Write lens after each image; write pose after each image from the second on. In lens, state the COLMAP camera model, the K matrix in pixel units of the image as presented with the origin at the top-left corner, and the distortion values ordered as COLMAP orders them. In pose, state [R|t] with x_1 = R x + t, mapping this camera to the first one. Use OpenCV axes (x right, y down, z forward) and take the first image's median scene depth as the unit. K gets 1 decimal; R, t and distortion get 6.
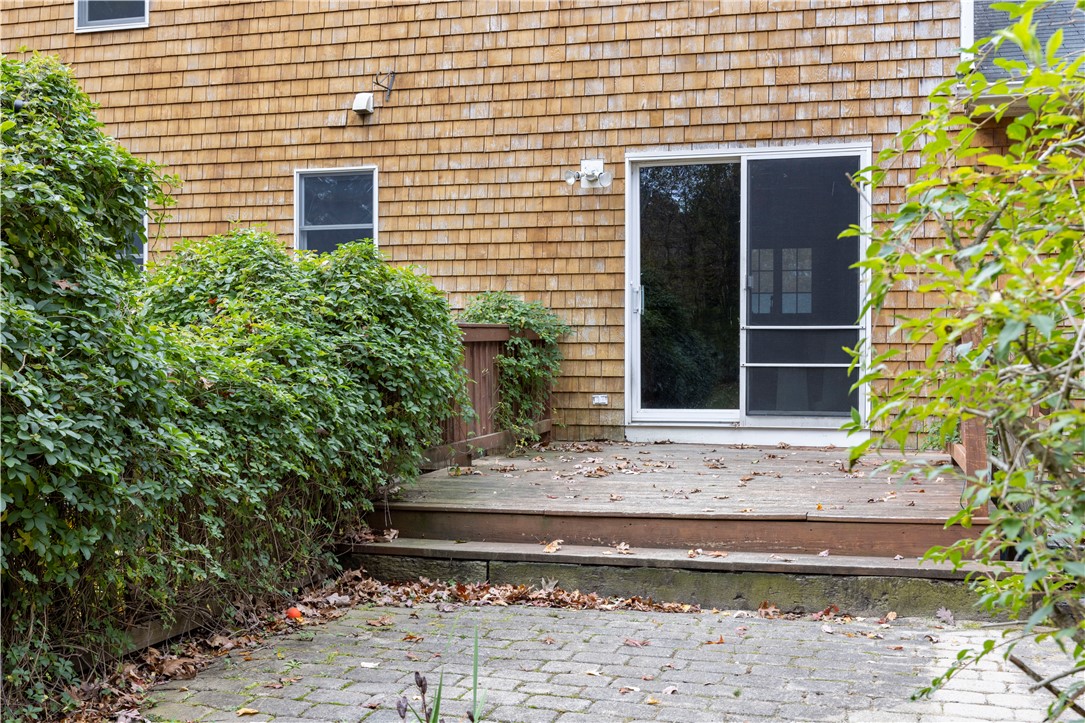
lens RADIAL K [[1238.7, 0, 542.5], [0, 1238.7, 361.5], [0, 0, 1]] dist [-0.014203, 0.003634]
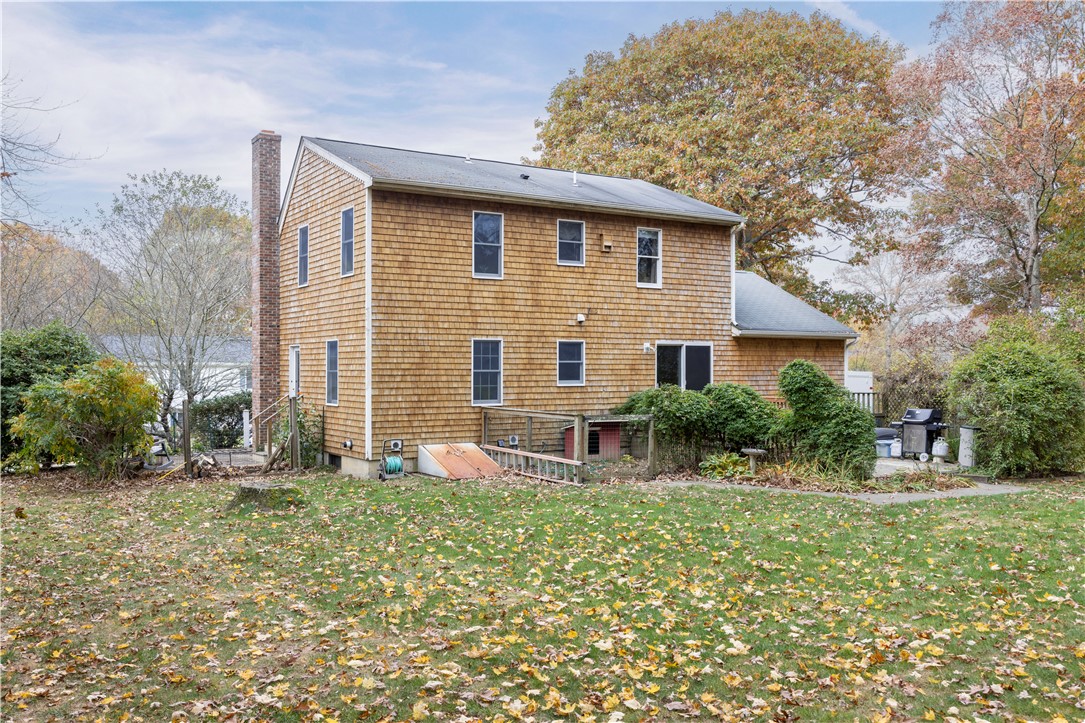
lens RADIAL K [[971.5, 0, 542.5], [0, 971.5, 361.5], [0, 0, 1]] dist [-0.015369, -0.005908]
pose [[0.663809, 0.001922, 0.747900, -1.901871], [0.005565, 0.999956, -0.007509, -0.098143], [-0.747882, 0.009146, 0.663769, -0.399127]]
